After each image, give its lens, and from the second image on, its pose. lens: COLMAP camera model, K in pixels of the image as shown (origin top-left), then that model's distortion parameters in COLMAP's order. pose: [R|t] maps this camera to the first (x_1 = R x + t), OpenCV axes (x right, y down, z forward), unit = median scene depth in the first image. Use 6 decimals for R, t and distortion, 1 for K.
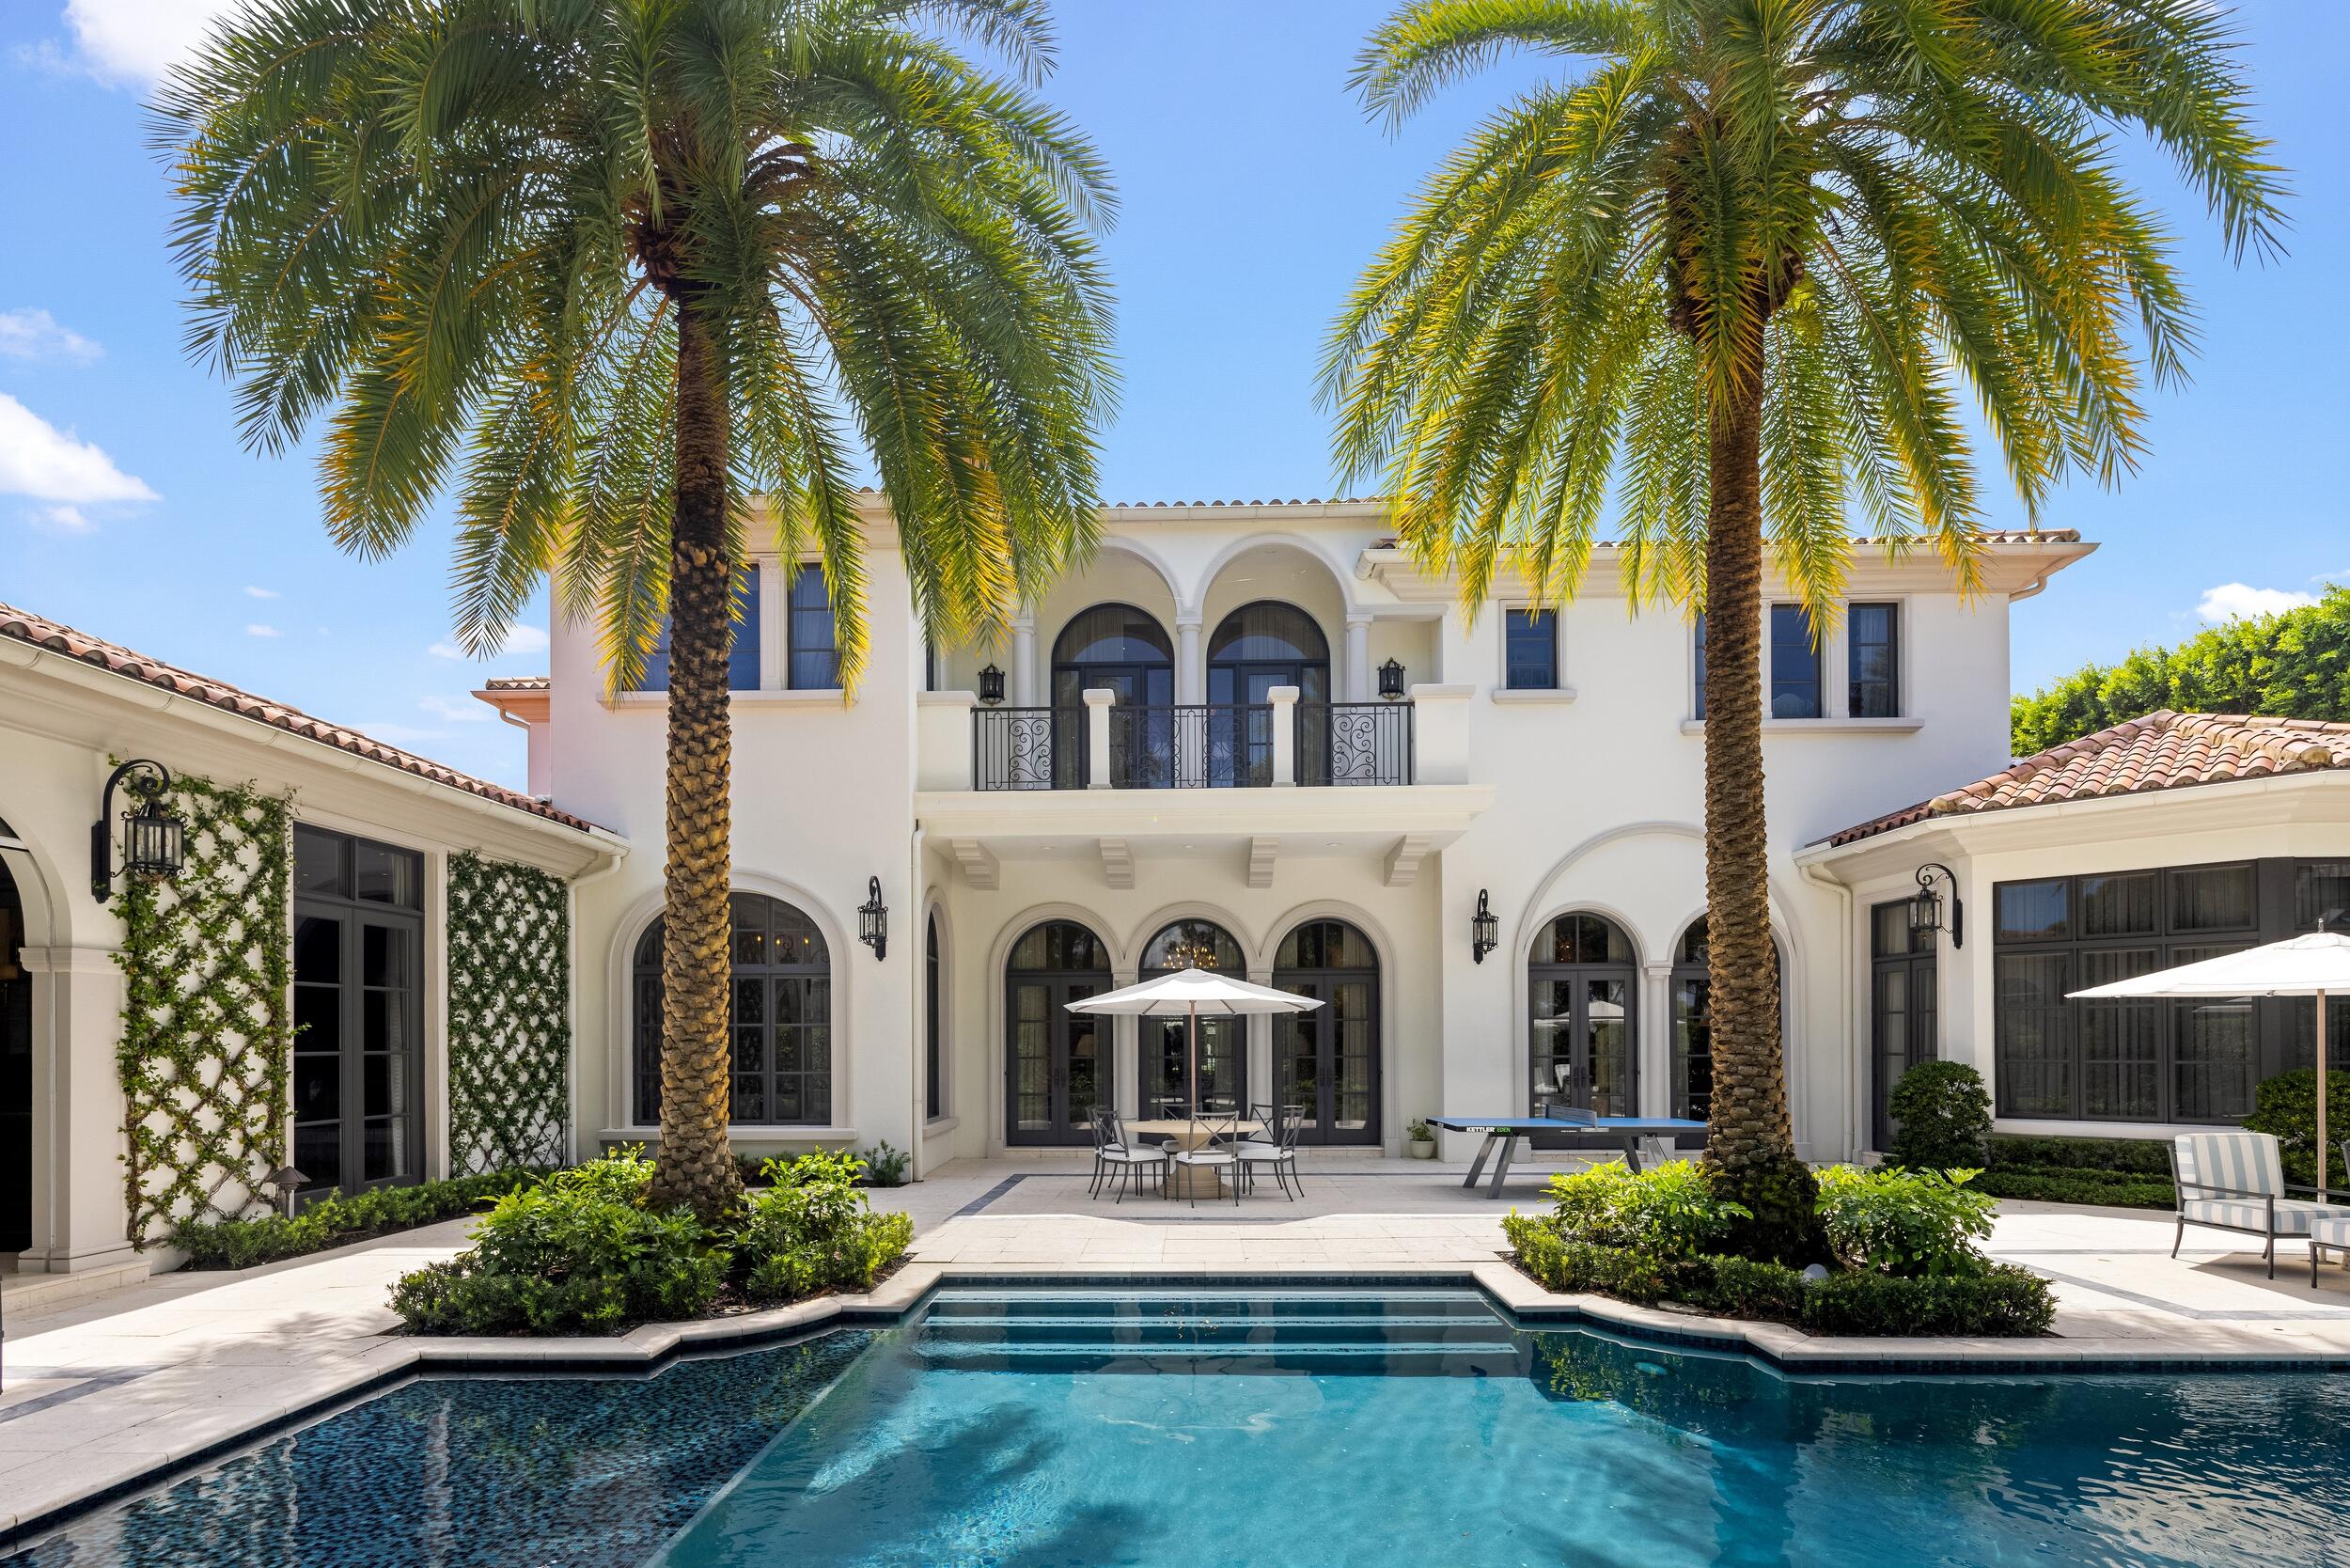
lens RADIAL K [[1143.3, 0, 1161.0], [0, 1143.3, 1037.7], [0, 0, 1]] dist [-0.002891, -0.000836]
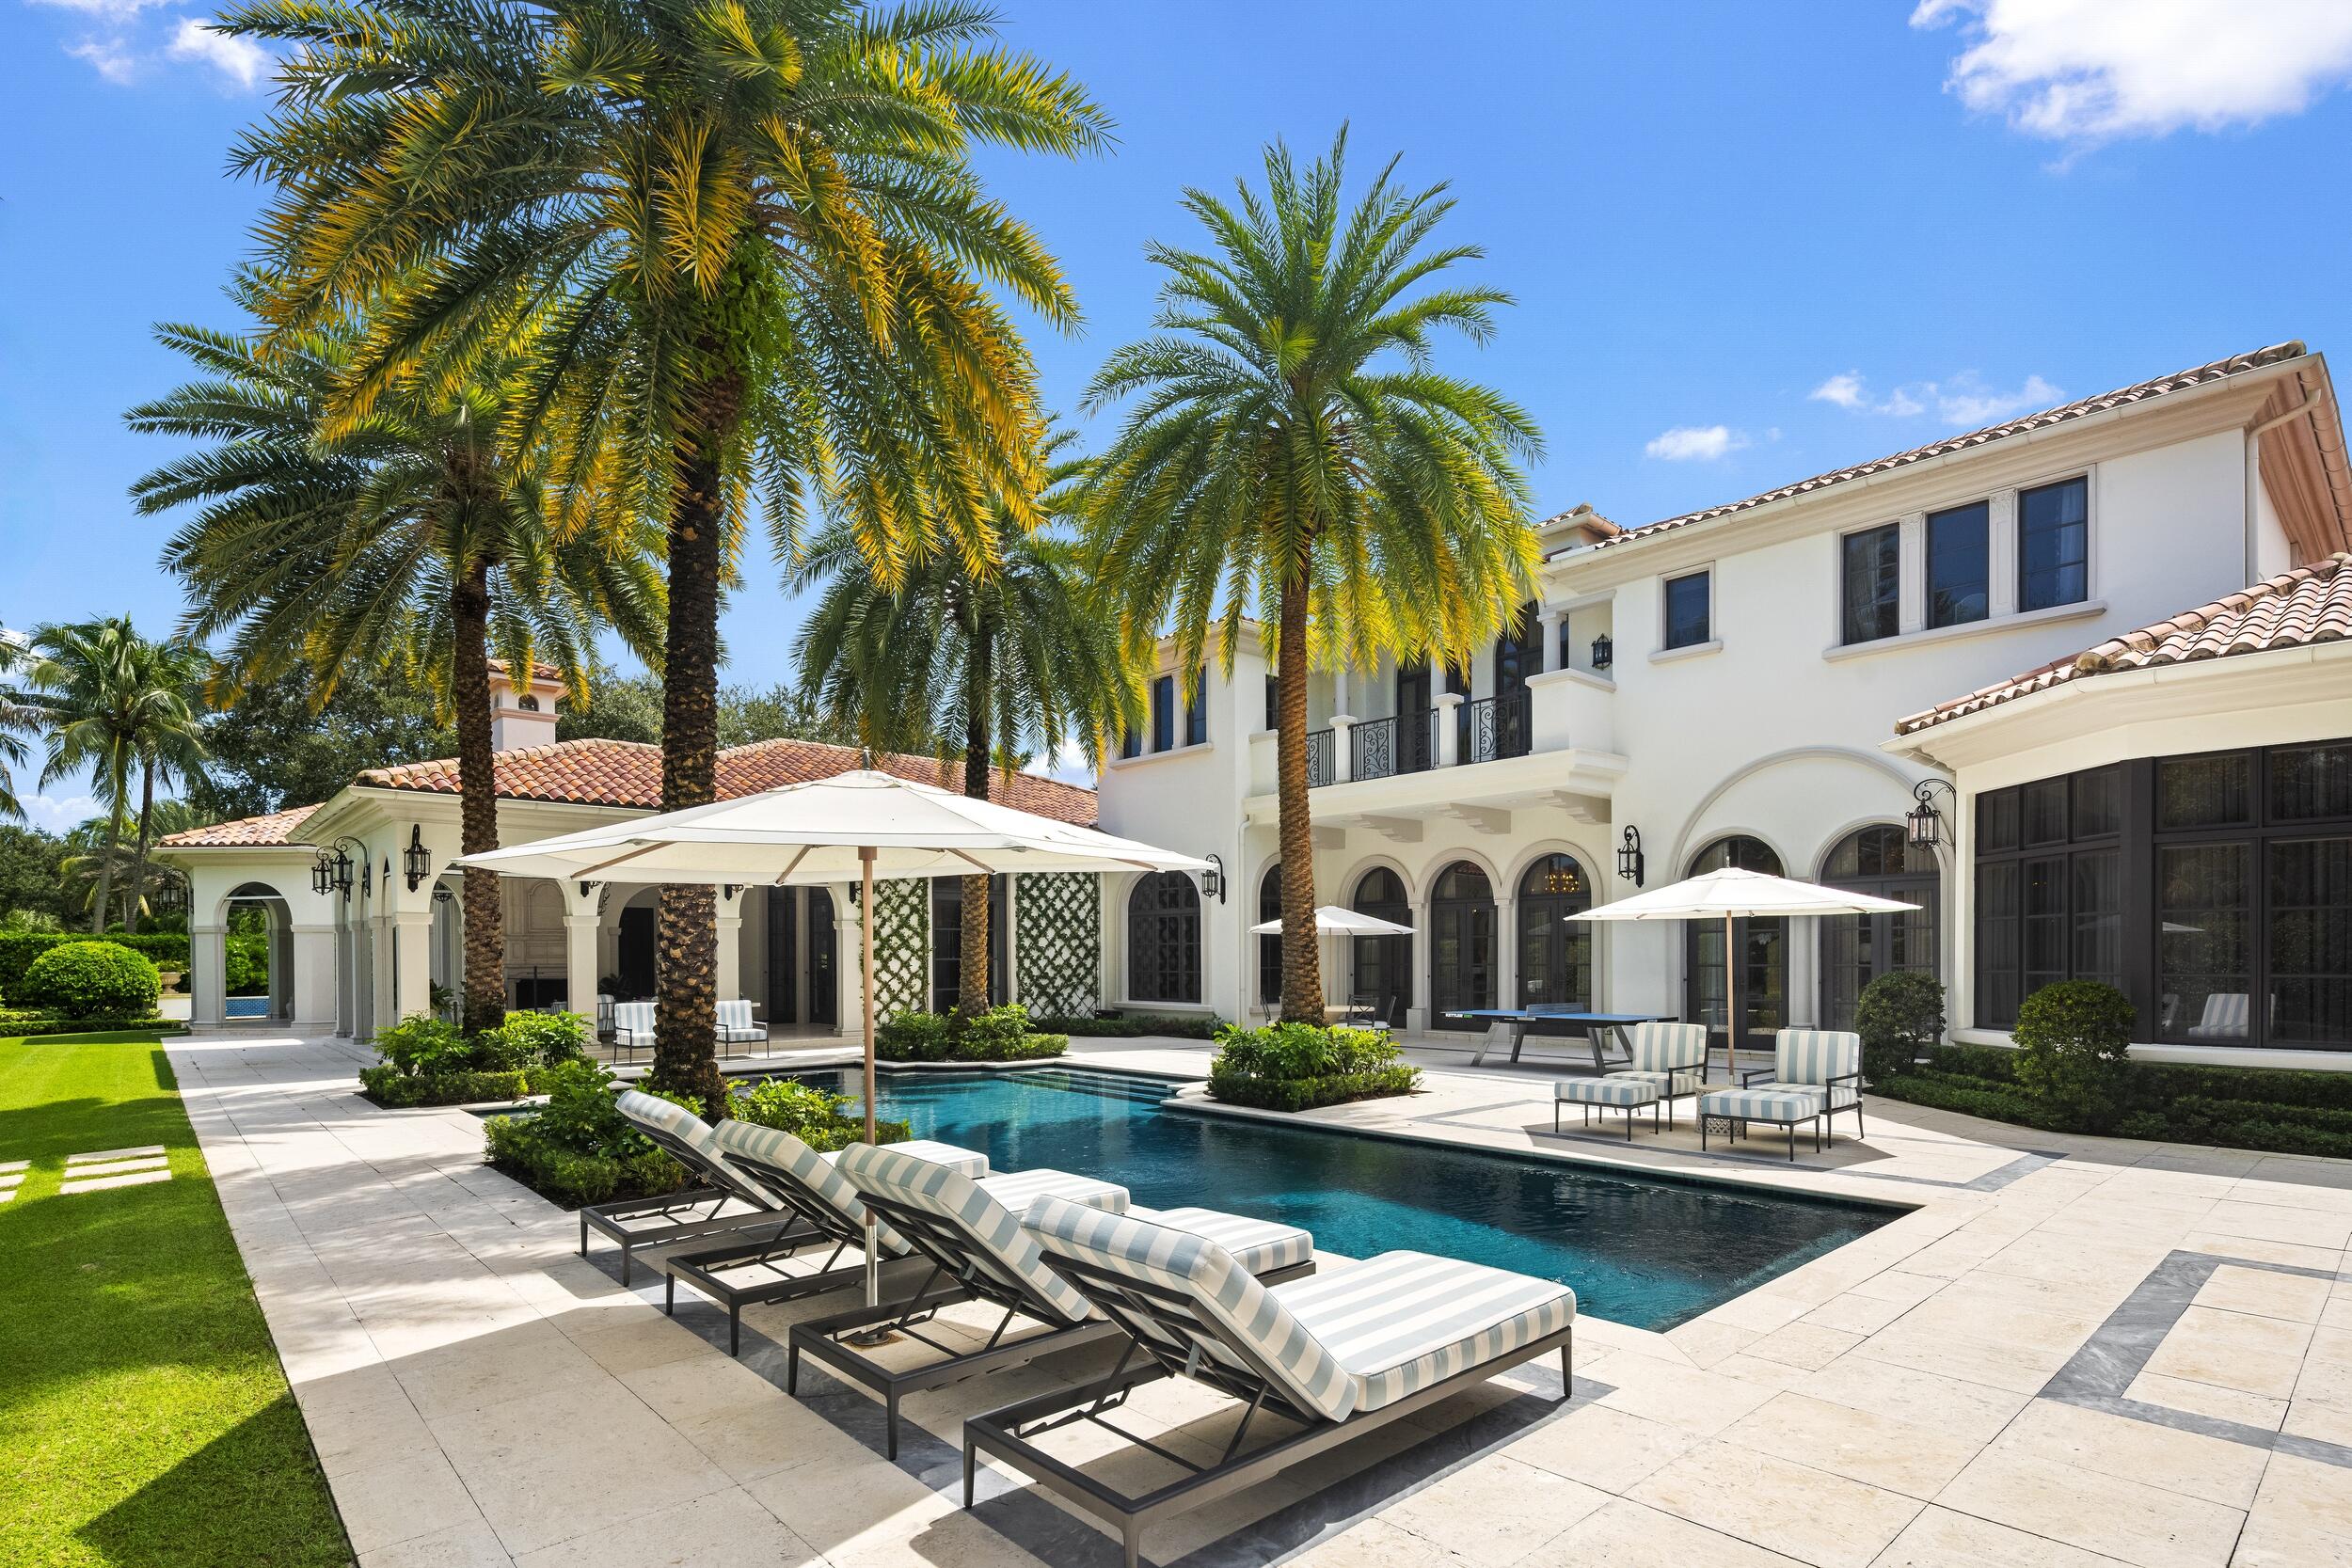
lens RADIAL K [[1146.1, 0, 1172.7], [0, 1146.1, 969.5], [0, 0, 1]] dist [-0.000734, -0.000250]
pose [[0.689134, 0.009400, -0.724573, 1.023981], [0.004408, 0.999843, 0.017164, -0.002560], [0.724620, -0.015022, 0.688984, -0.219614]]
